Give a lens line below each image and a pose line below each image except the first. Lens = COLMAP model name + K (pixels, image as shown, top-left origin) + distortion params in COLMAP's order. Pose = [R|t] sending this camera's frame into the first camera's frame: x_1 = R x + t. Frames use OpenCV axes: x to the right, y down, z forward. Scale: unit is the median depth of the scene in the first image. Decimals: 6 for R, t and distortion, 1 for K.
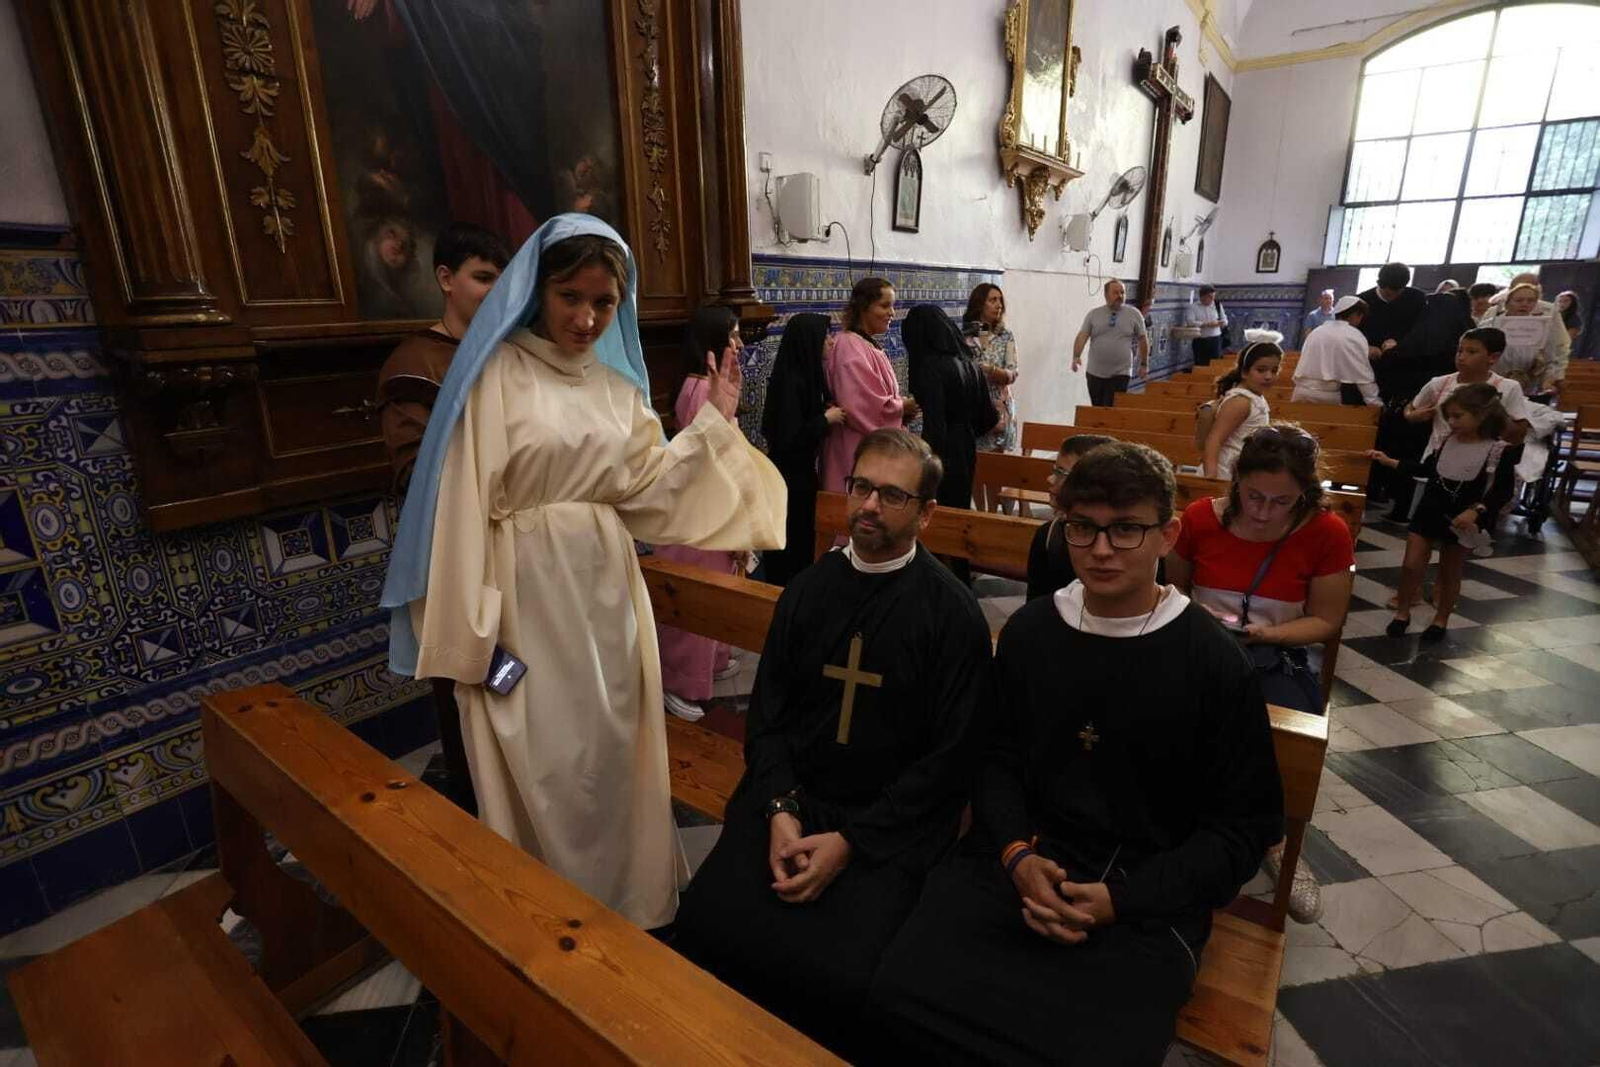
lens RADIAL K [[769.8, 0, 798.0], [0, 769.8, 551.6], [0, 0, 1]] dist [-0.079948, 0.027738]
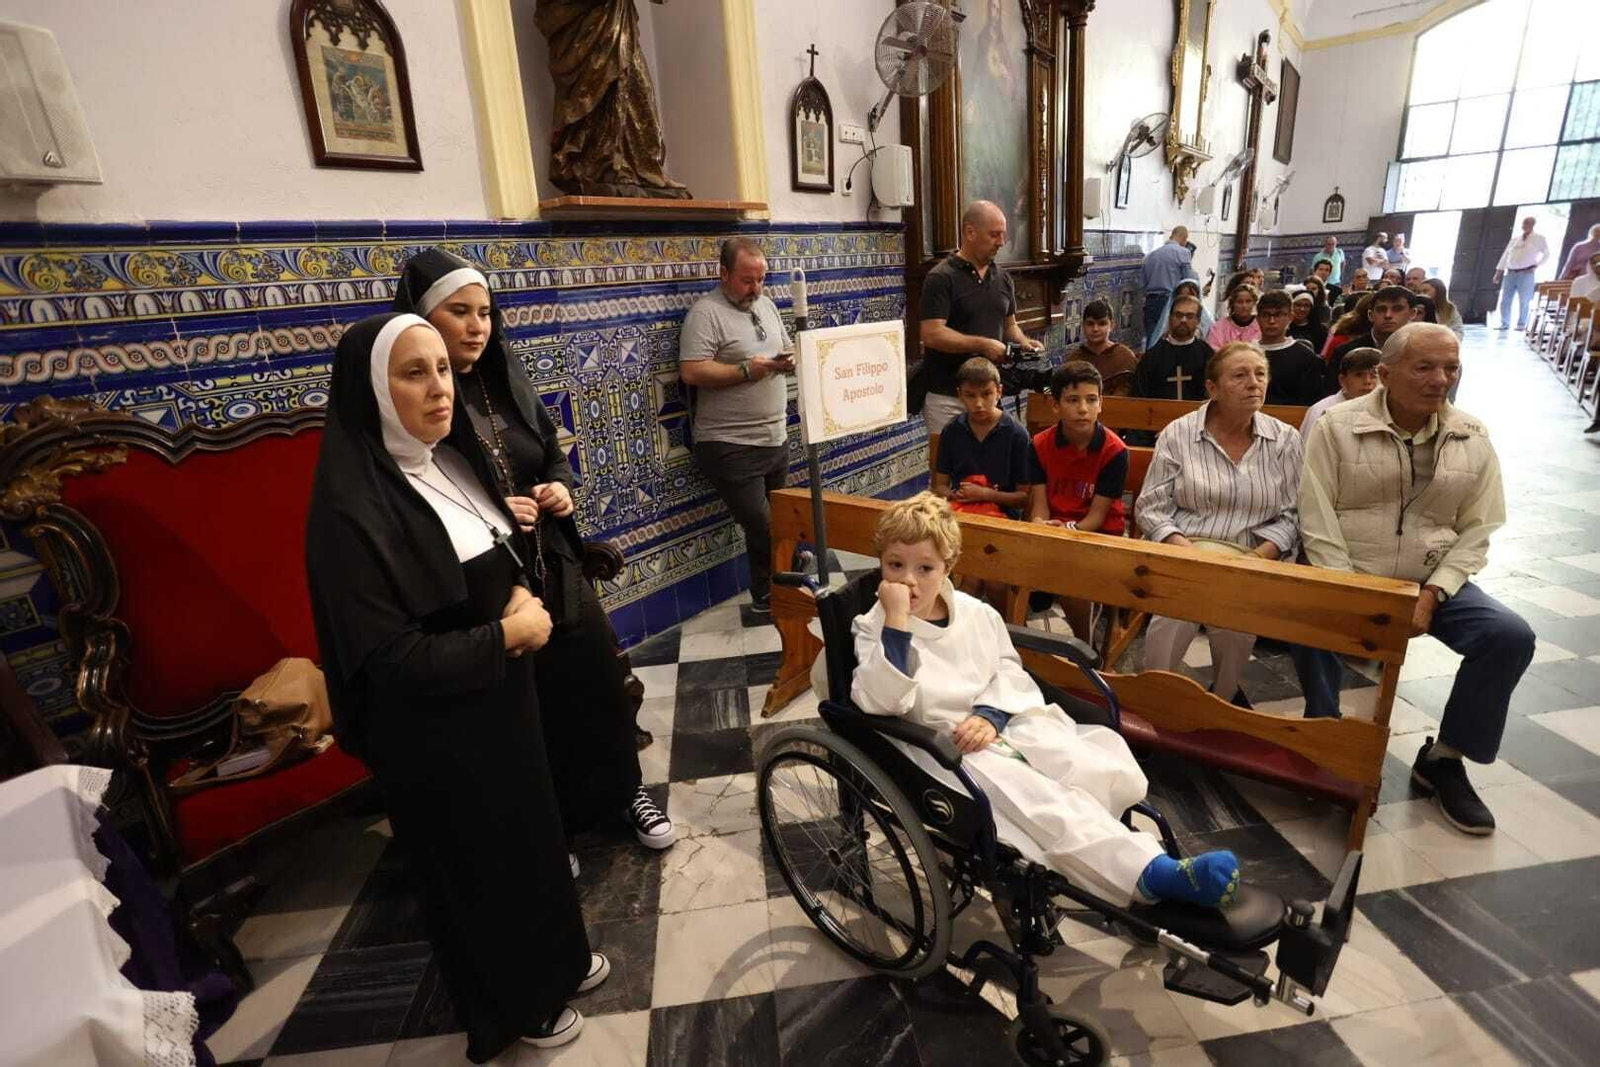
lens RADIAL K [[777.6, 0, 800.9], [0, 777.6, 533.9], [0, 0, 1]] dist [-0.065195, 0.024928]
pose [[0.999027, -0.032570, -0.029723, -0.235861], [0.032950, 0.999380, 0.012381, 0.095274], [0.029301, -0.013348, 0.999482, -0.277210]]
